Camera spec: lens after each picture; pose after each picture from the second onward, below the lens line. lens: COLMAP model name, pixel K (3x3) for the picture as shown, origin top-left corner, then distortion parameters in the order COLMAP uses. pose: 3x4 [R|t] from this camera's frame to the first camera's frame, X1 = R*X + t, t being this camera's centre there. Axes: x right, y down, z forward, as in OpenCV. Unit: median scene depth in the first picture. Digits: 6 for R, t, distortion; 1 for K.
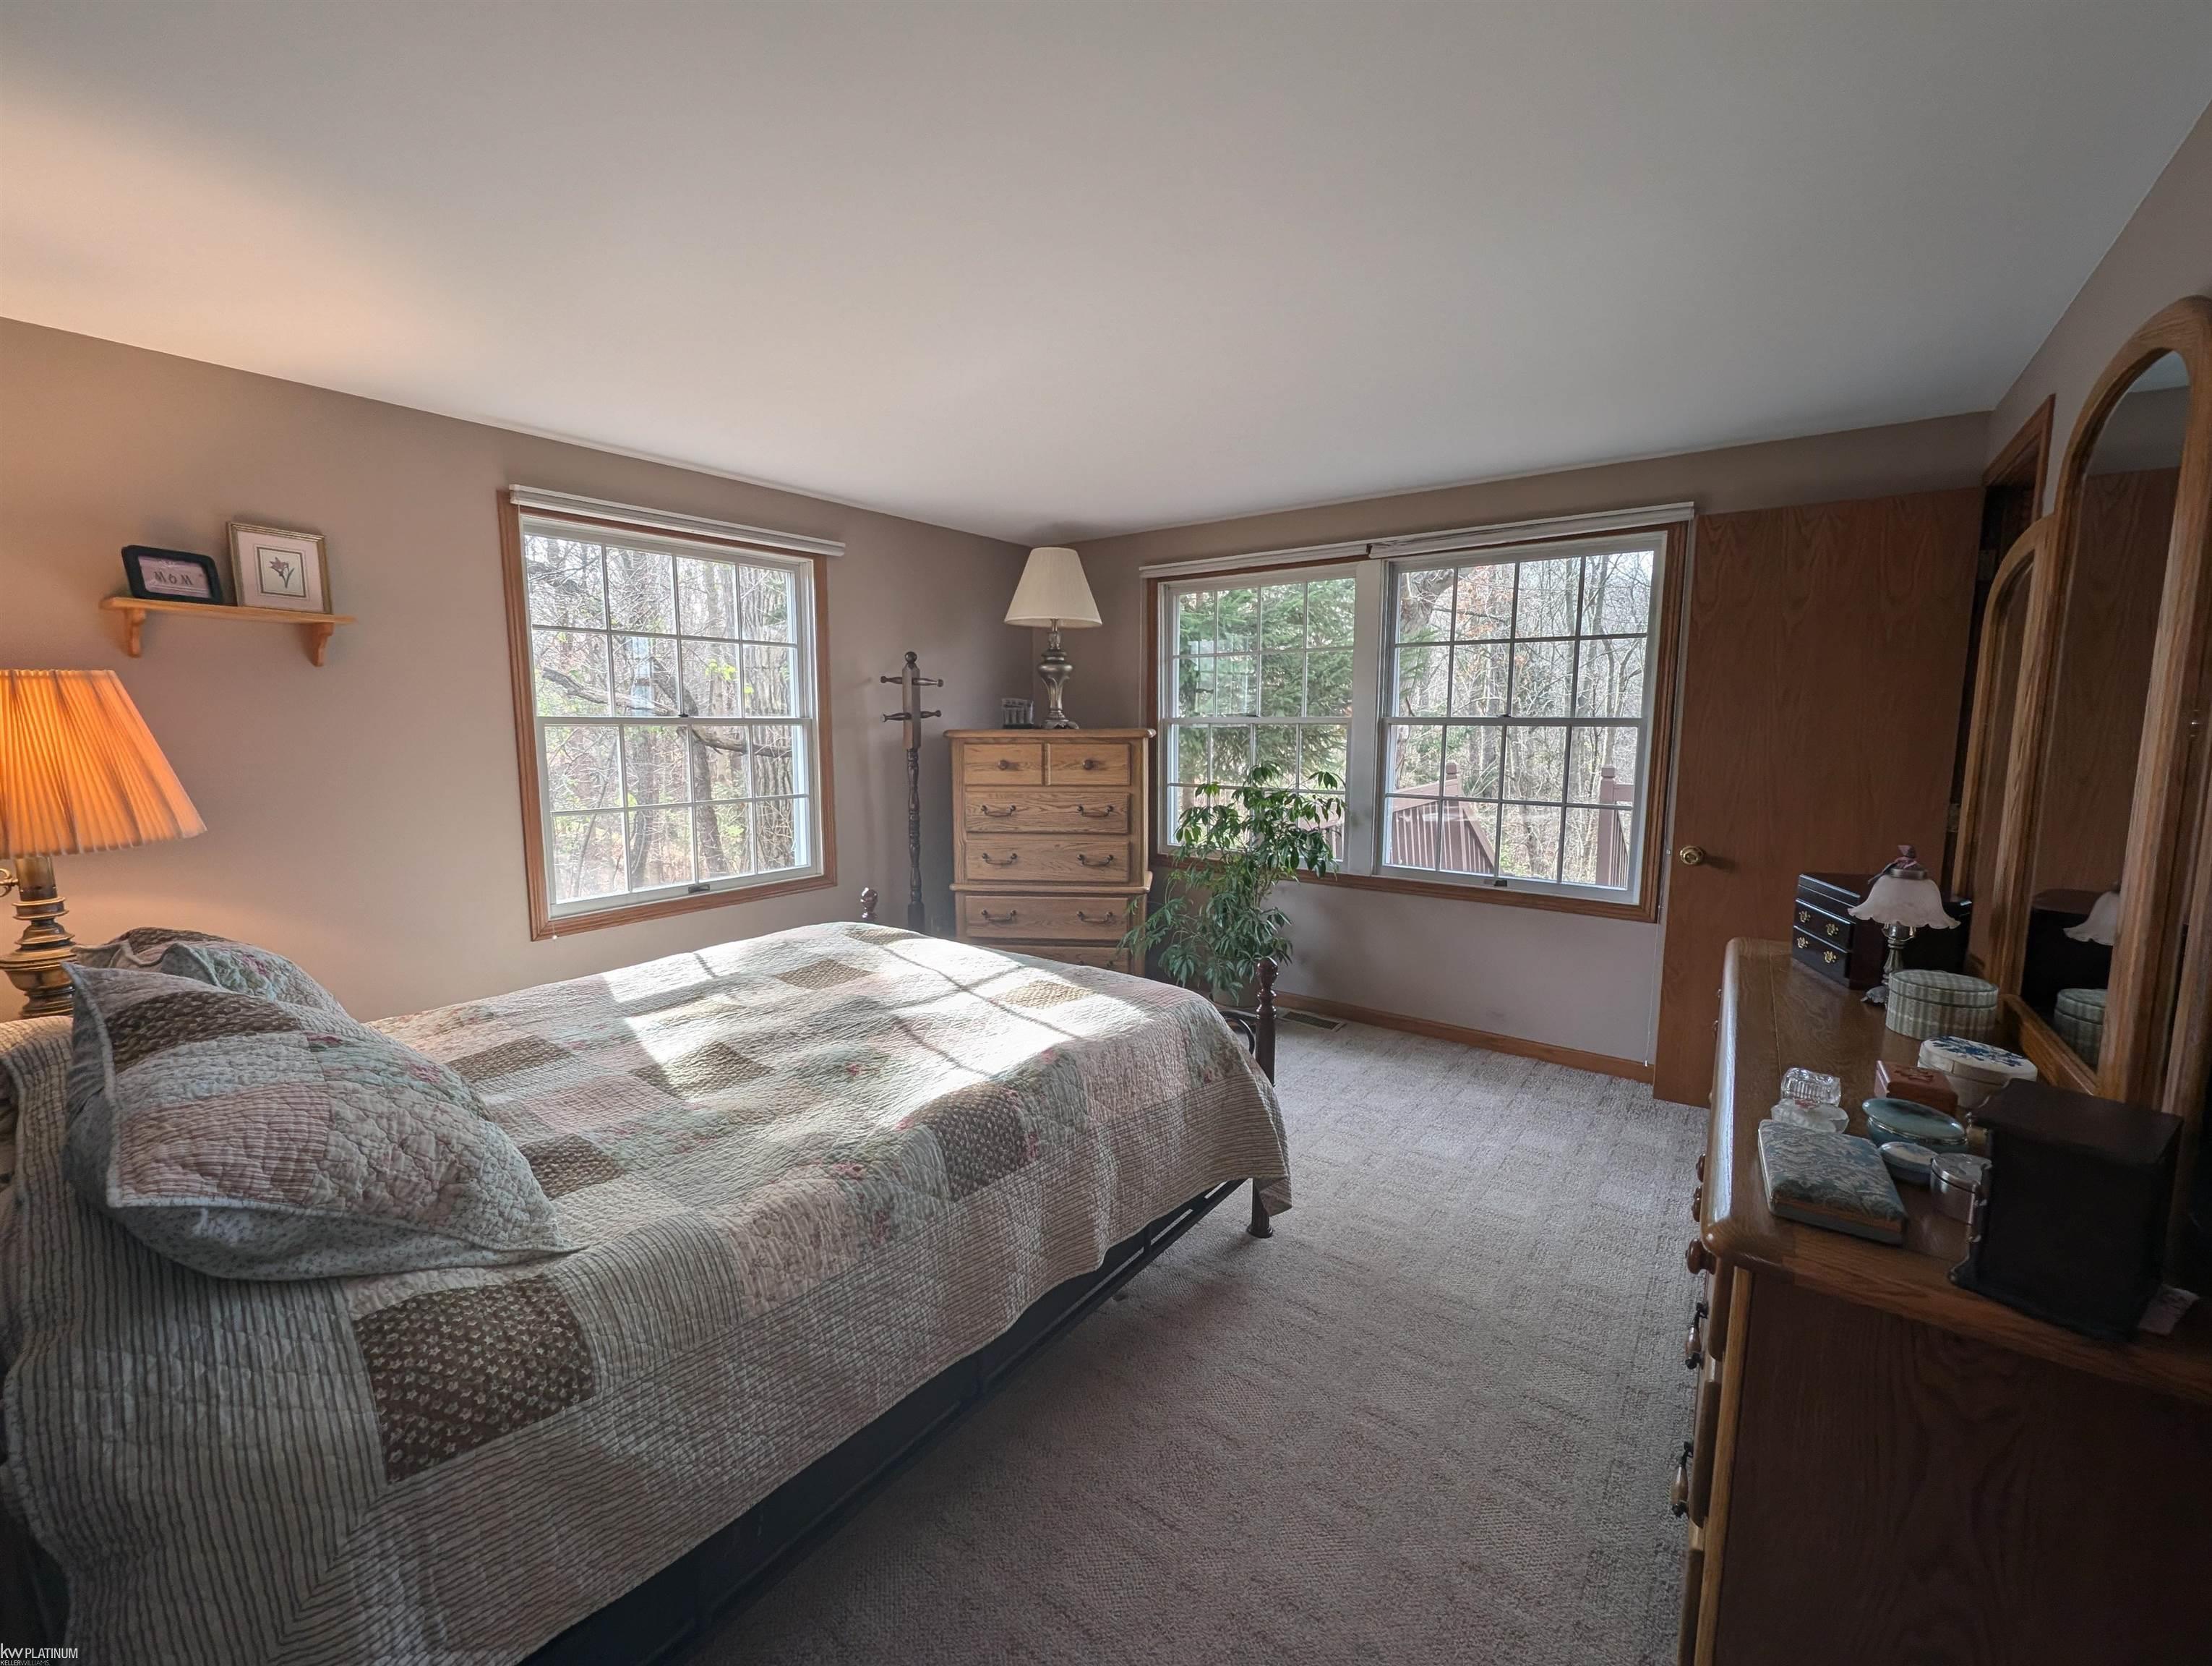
lens RADIAL K [[896.0, 0, 1106.0], [0, 896.0, 833.0], [0, 0, 1]] dist [0.010504, -0.000093]
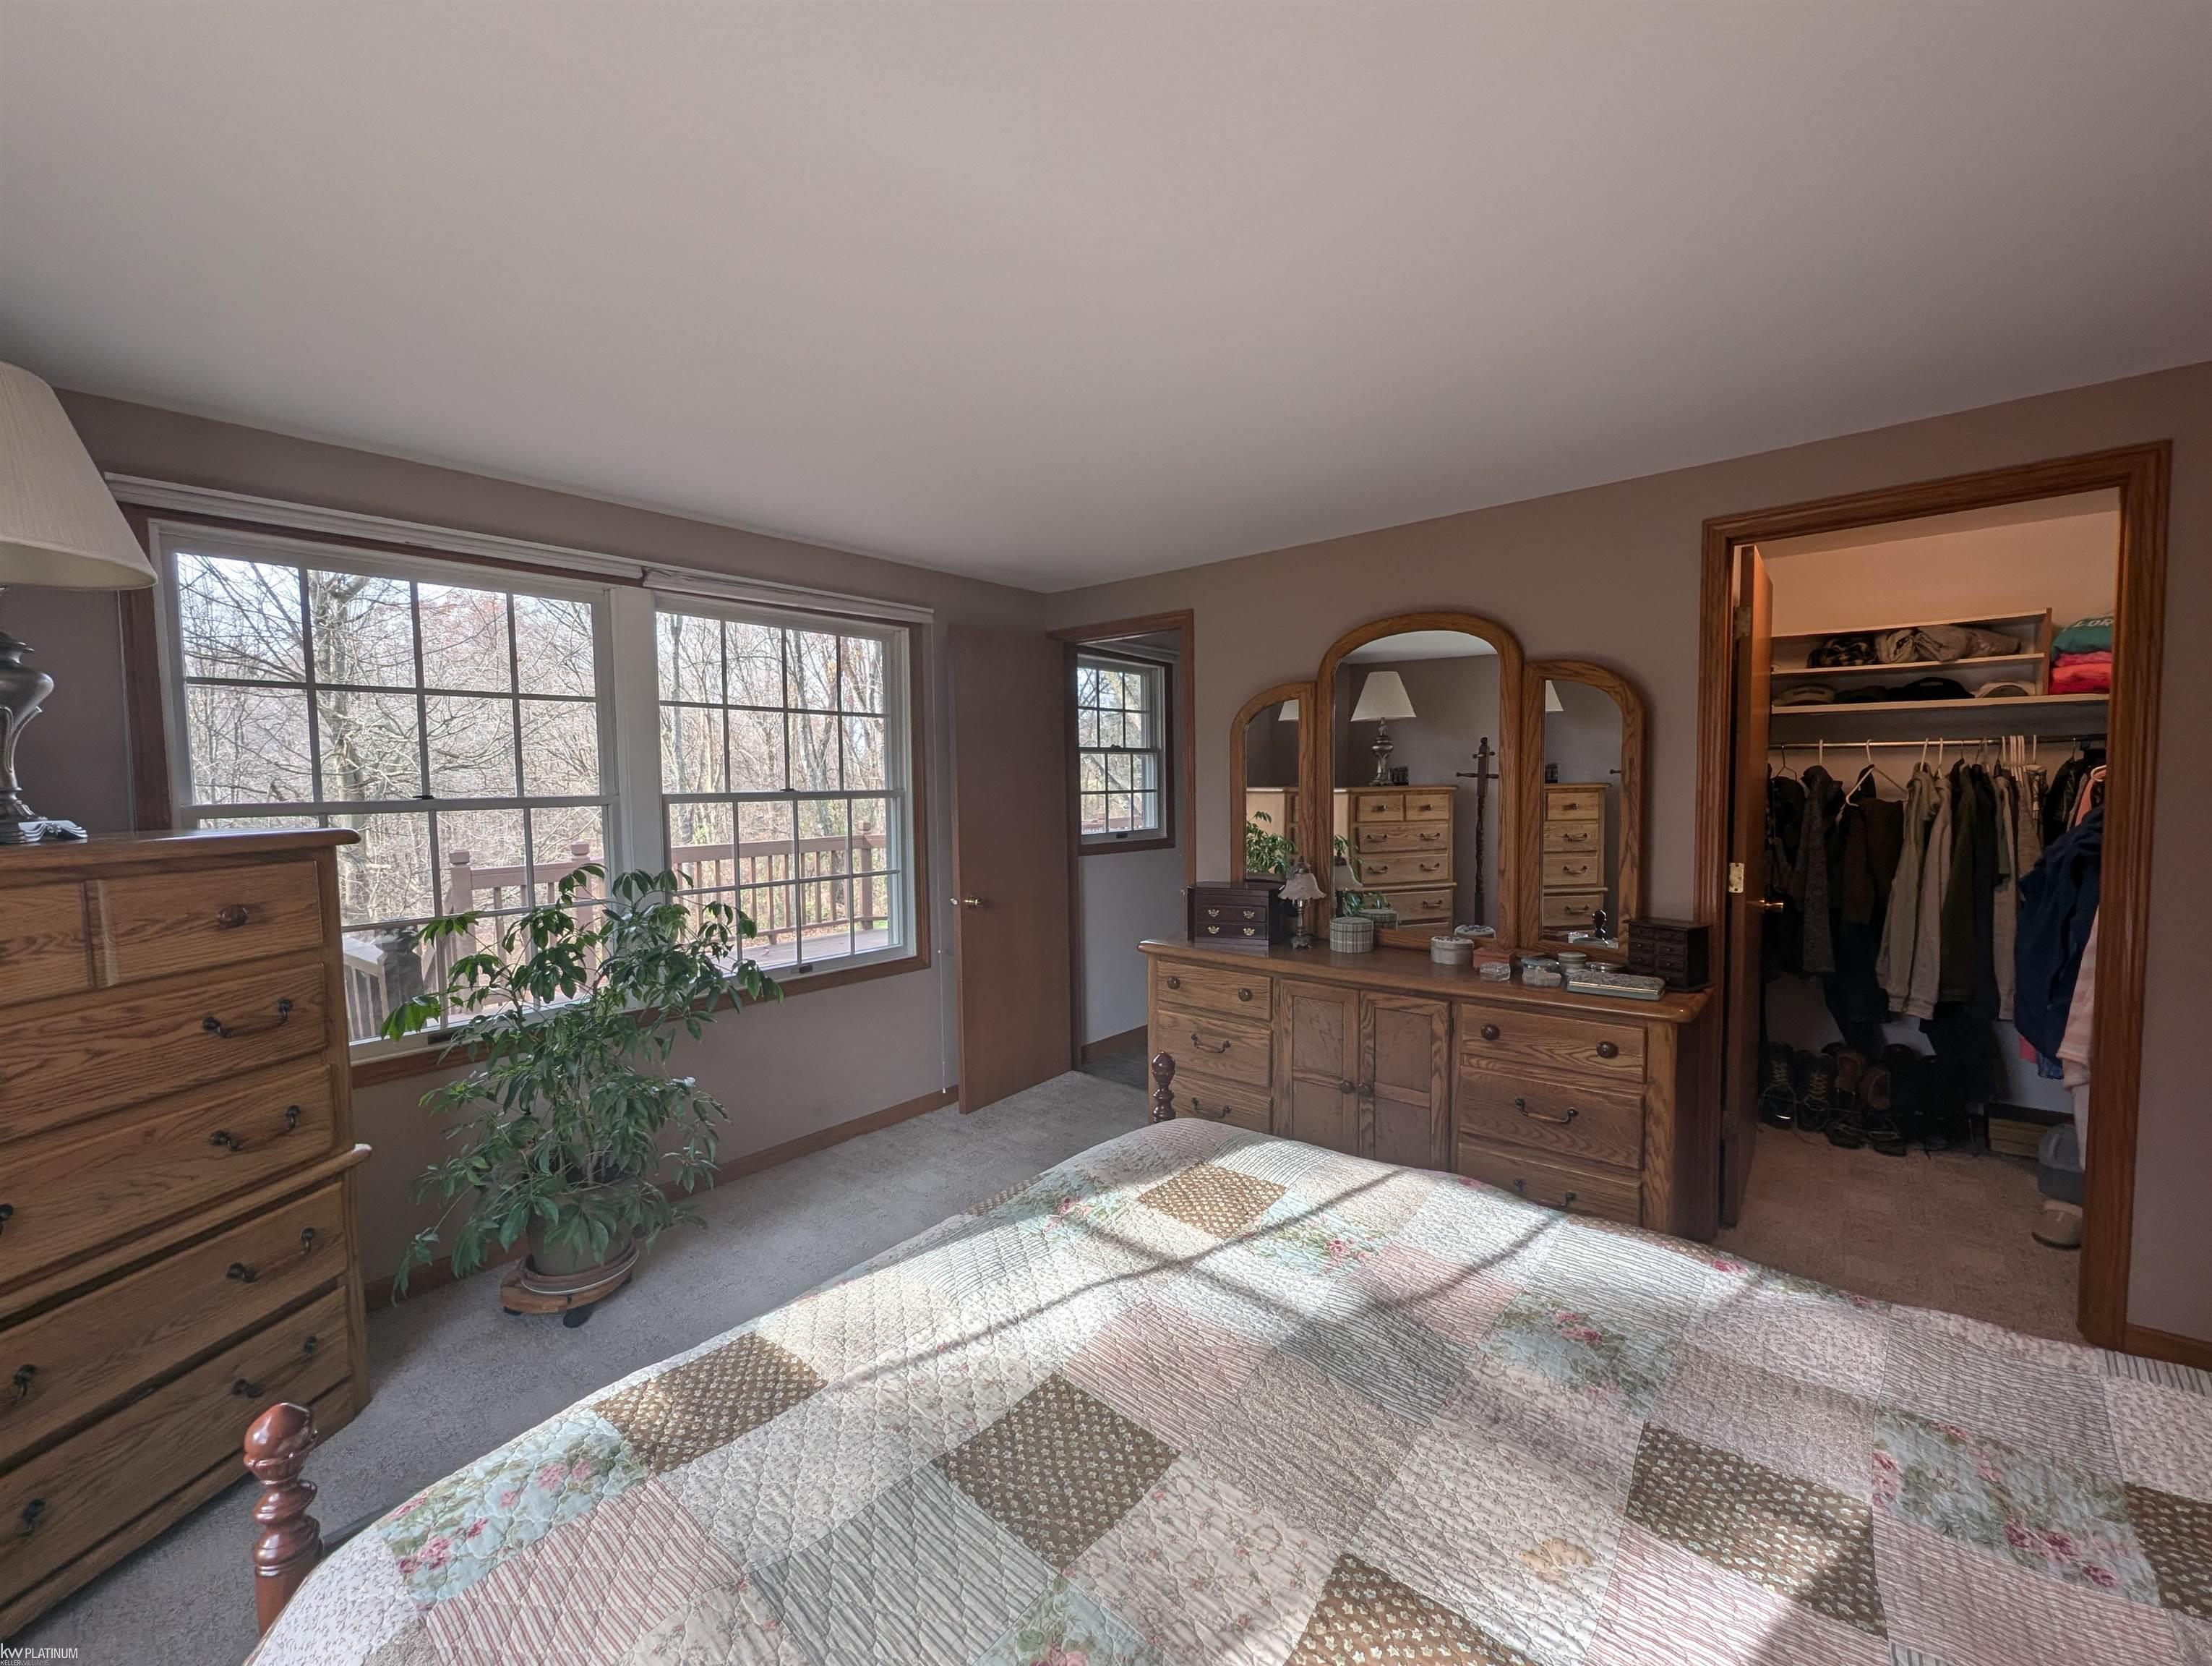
lens RADIAL K [[896.0, 0, 1106.0], [0, 896.0, 833.0], [0, 0, 1]] dist [0.010504, -0.000093]
pose [[0.092247, -0.062237, 0.993789, -0.658500], [0.140694, 0.988846, 0.048867, -0.125159], [-0.985746, 0.135312, 0.099974, 0.861962]]
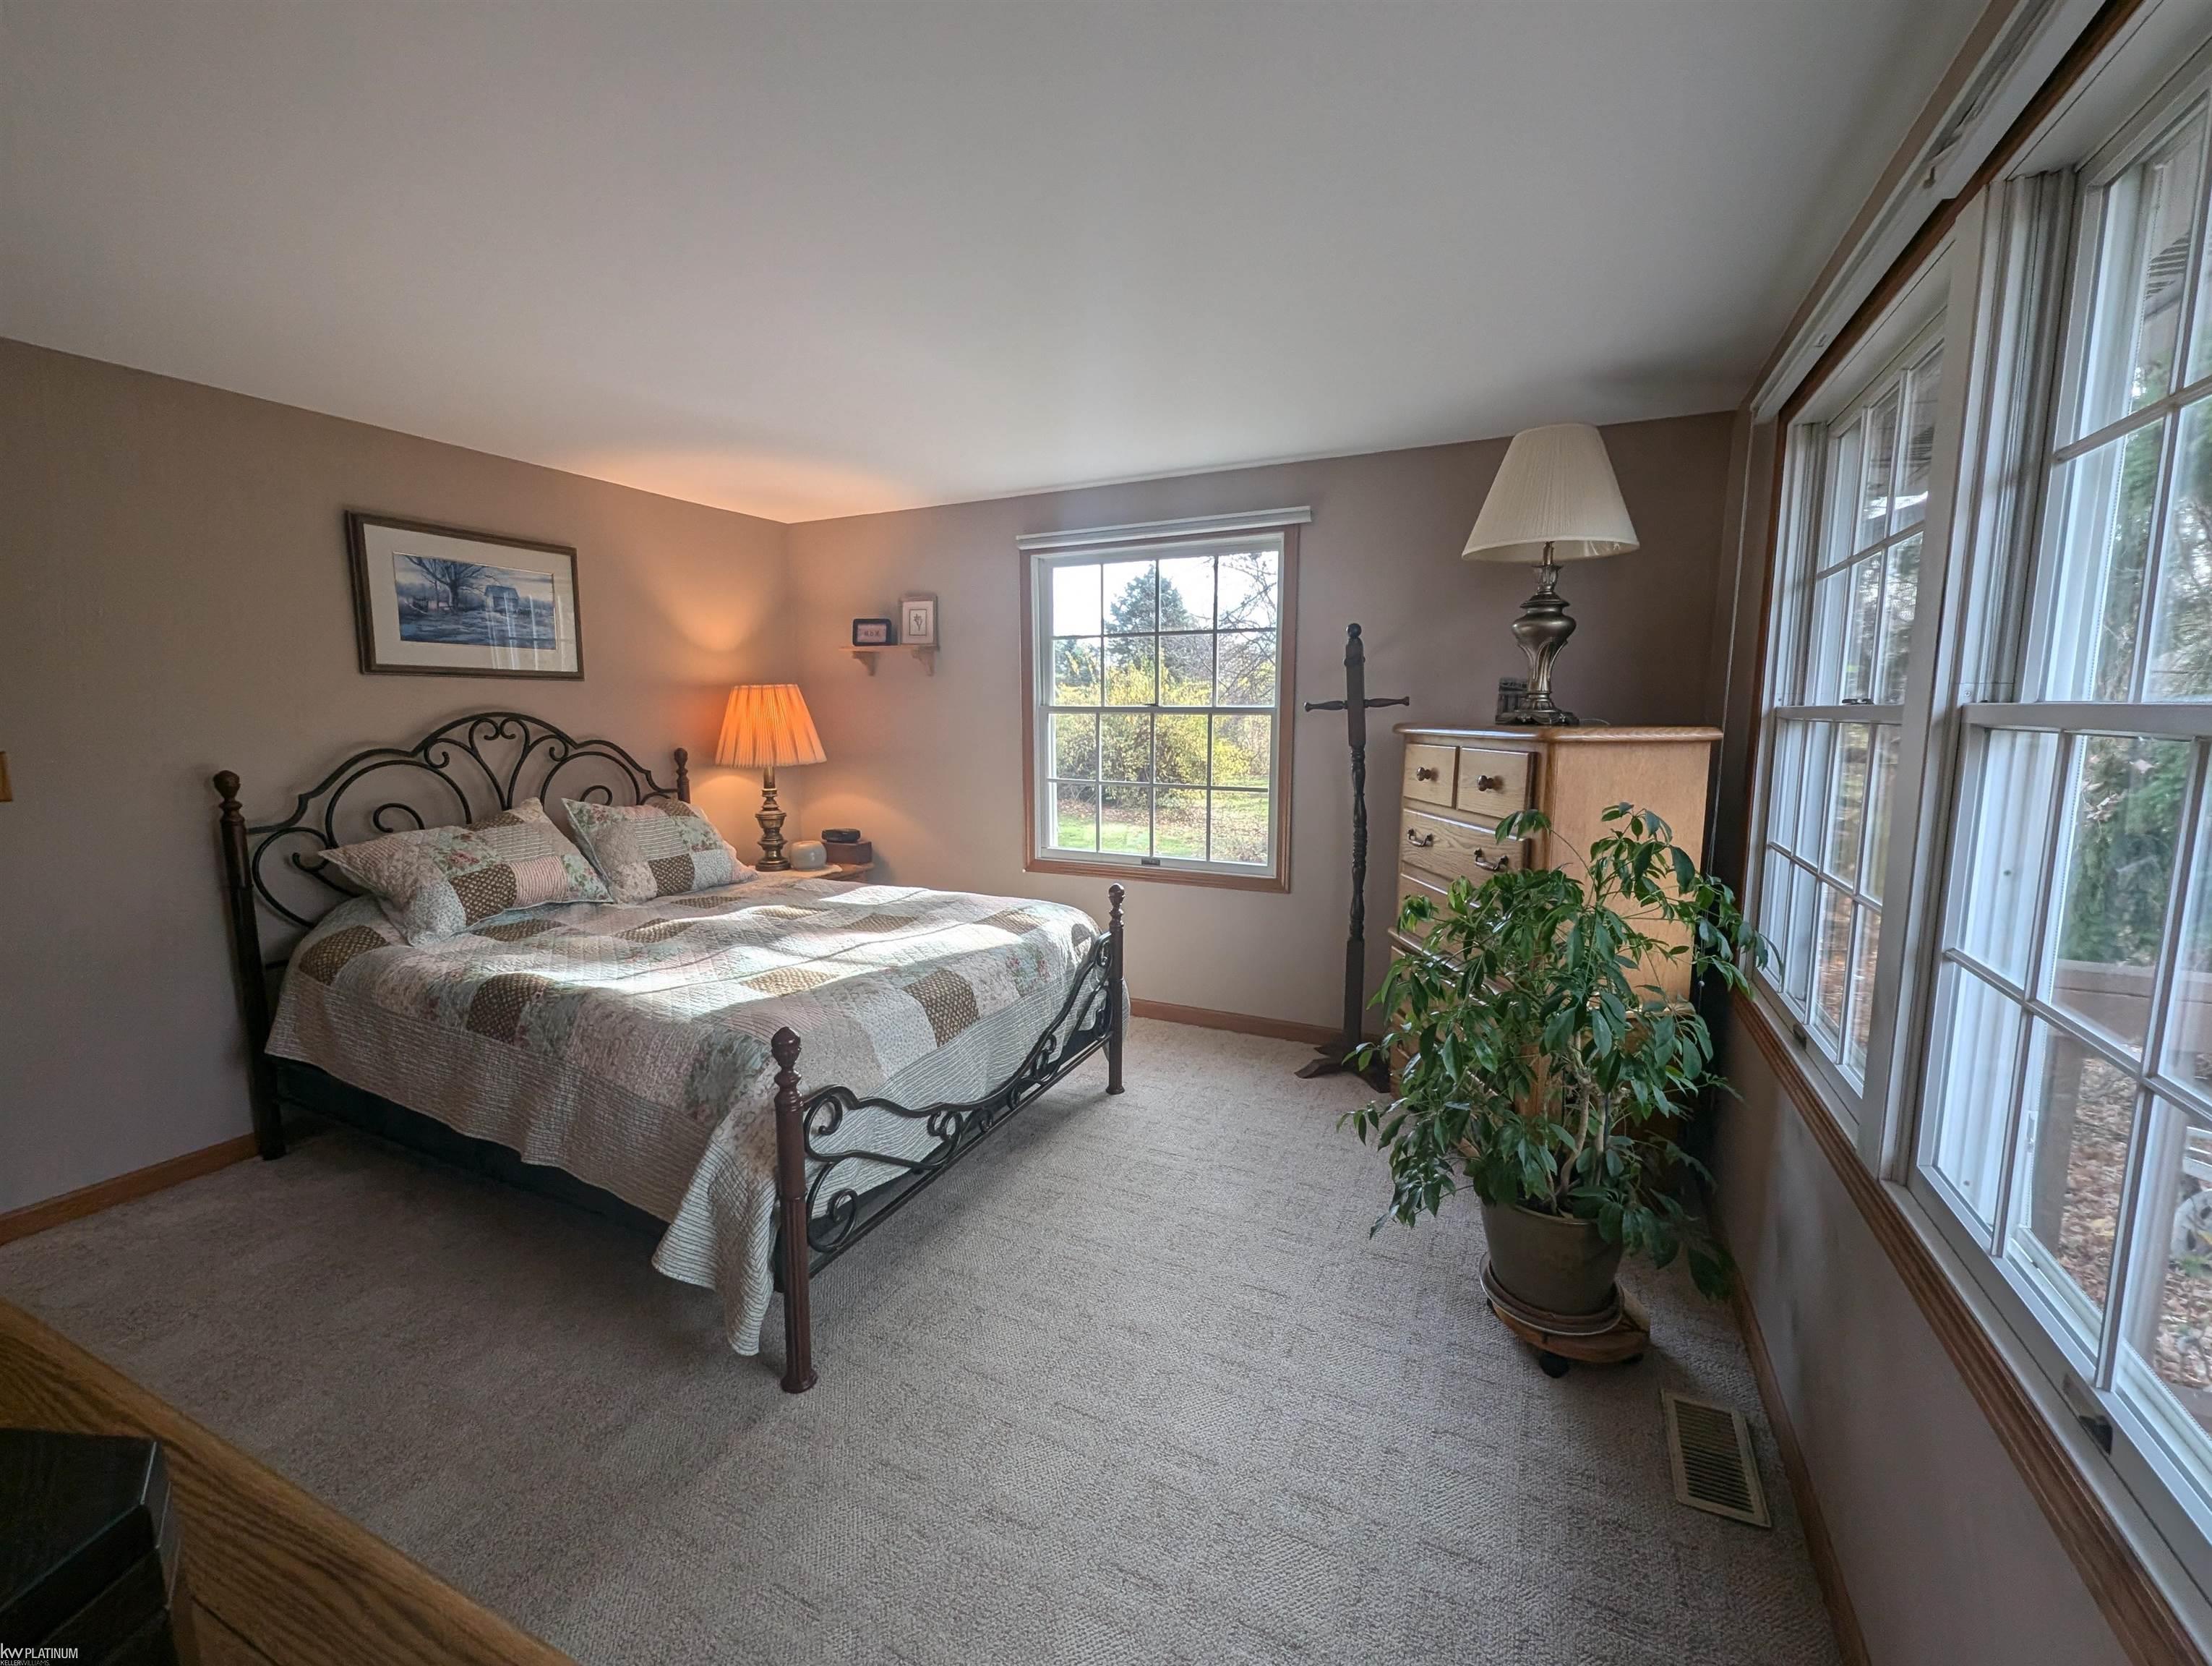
lens RADIAL K [[928.9, 0, 1113.7], [0, 928.9, 827.6], [0, 0, 1]] dist [0.001287, 0.000182]
pose [[0.194864, 0.126875, -0.972590, 0.889052], [-0.125321, 0.986692, 0.103606, -0.128029], [0.972791, 0.101696, 0.208171, 0.995840]]
